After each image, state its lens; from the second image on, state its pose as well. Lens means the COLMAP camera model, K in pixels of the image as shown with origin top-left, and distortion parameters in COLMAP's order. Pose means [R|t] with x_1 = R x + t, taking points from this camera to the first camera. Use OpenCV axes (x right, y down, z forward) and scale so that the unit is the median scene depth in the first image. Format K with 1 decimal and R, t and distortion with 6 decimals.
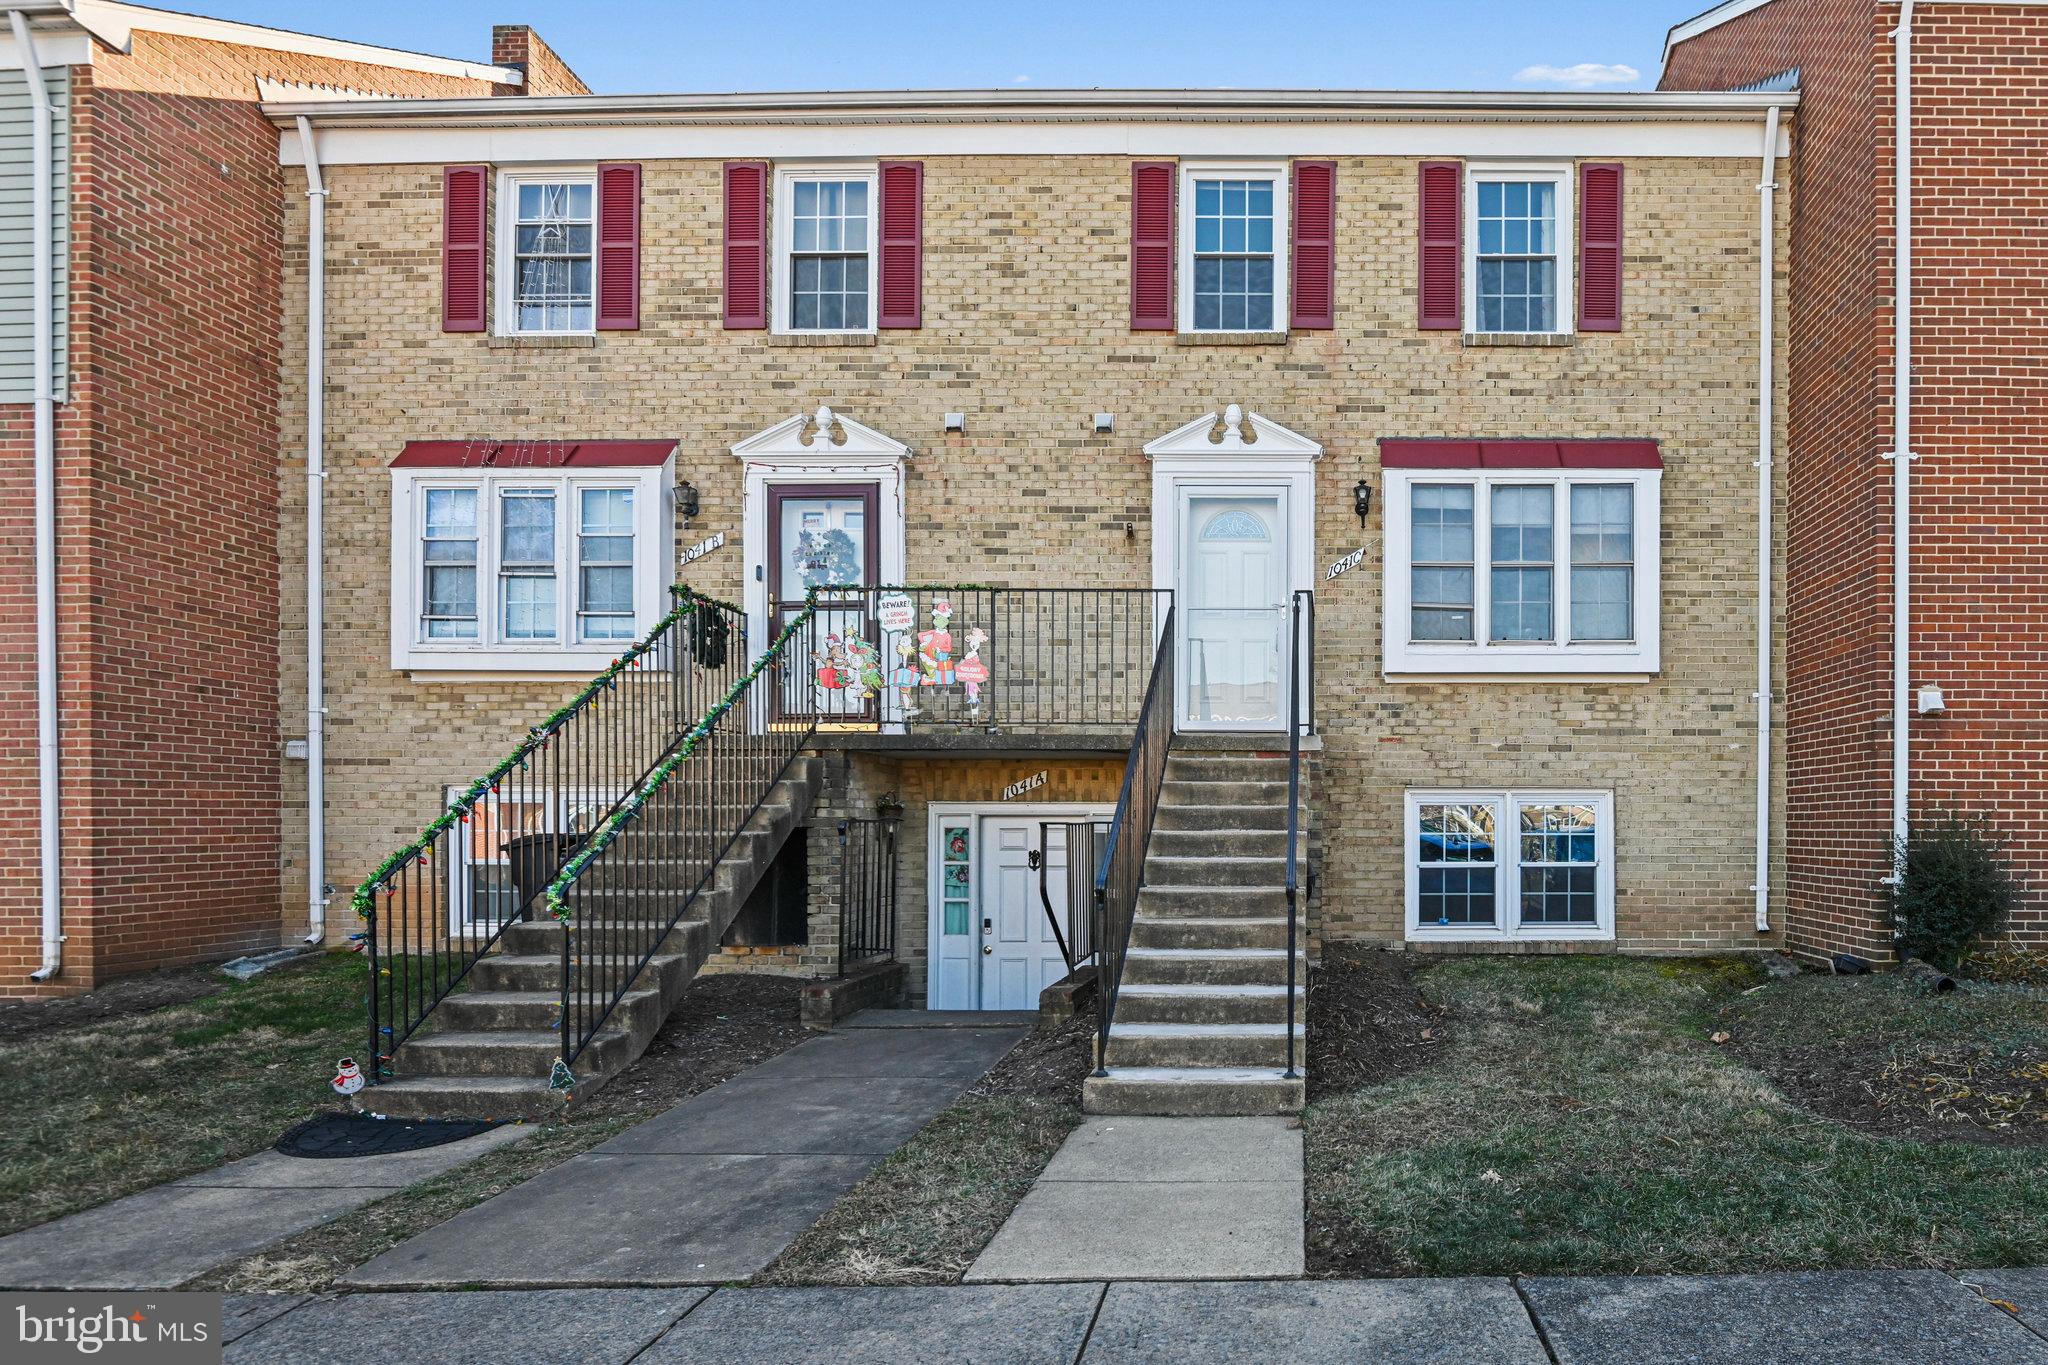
lens RADIAL K [[977.3, 0, 1161.2], [0, 977.3, 829.3], [0, 0, 1]] dist [-0.017565, -0.000368]
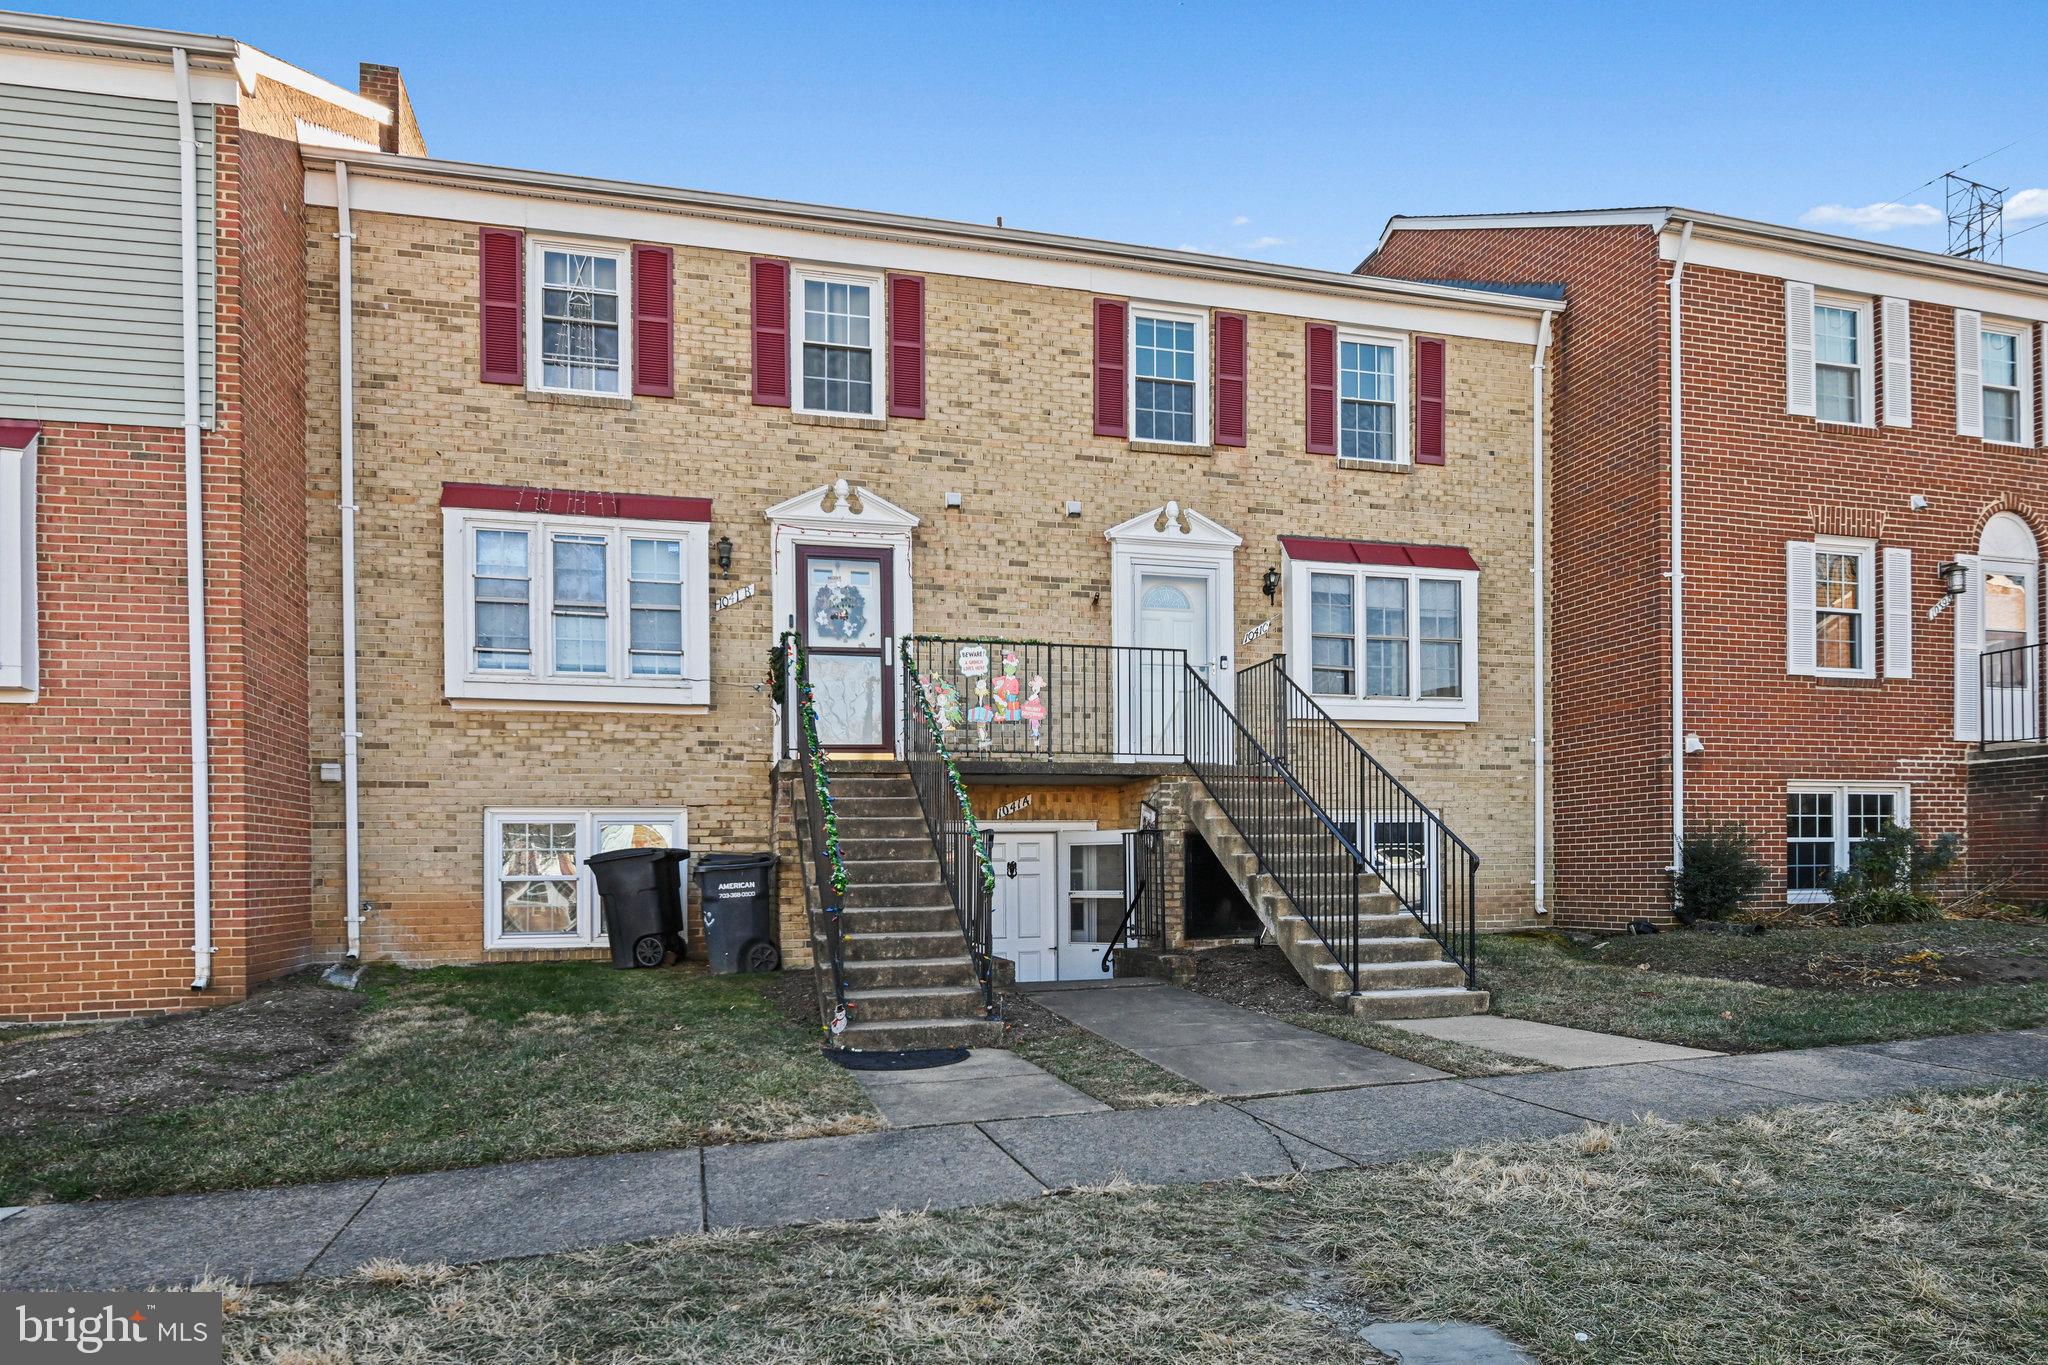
lens RADIAL K [[955.8, 0, 876.5], [0, 955.8, 872.5], [0, 0, 1]] dist [-0.010122, -0.004852]
pose [[0.980419, -0.013351, 0.196470, -0.549054], [0.013460, 0.999909, 0.000777, 0.033773], [-0.196462, 0.001883, 0.980510, -0.124095]]
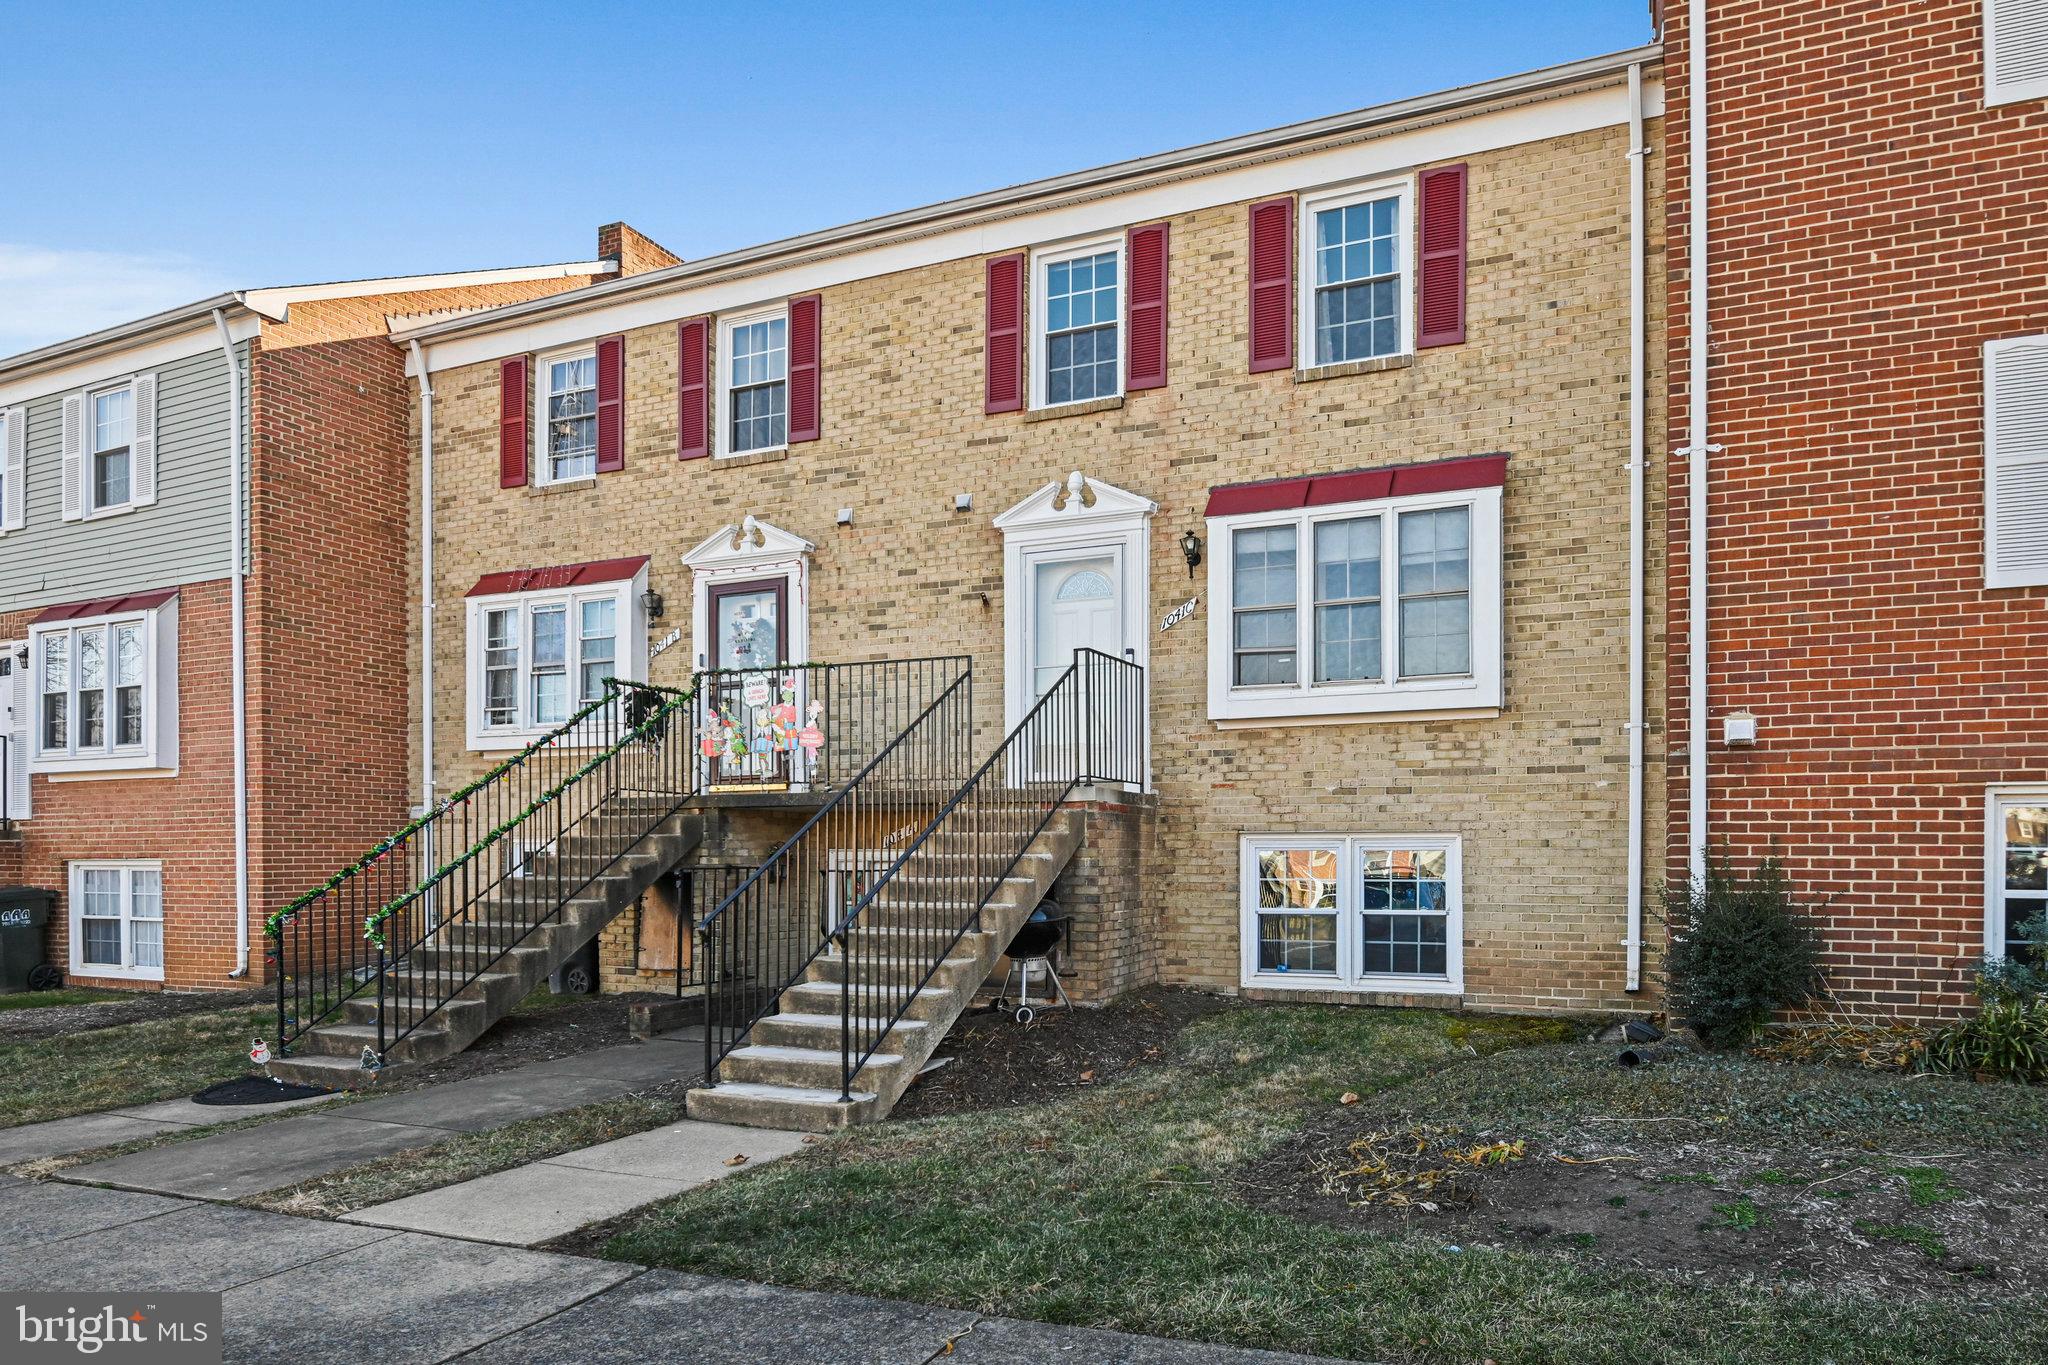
lens RADIAL K [[955.8, 0, 1069.3], [0, 955.8, 861.9], [0, 0, 1]] dist [-0.010122, -0.004852]
pose [[0.953447, -0.000629, -0.301561, 0.382659], [-0.000383, 0.999994, -0.003298, -0.010112], [0.301561, 0.003259, 0.953441, 0.013619]]
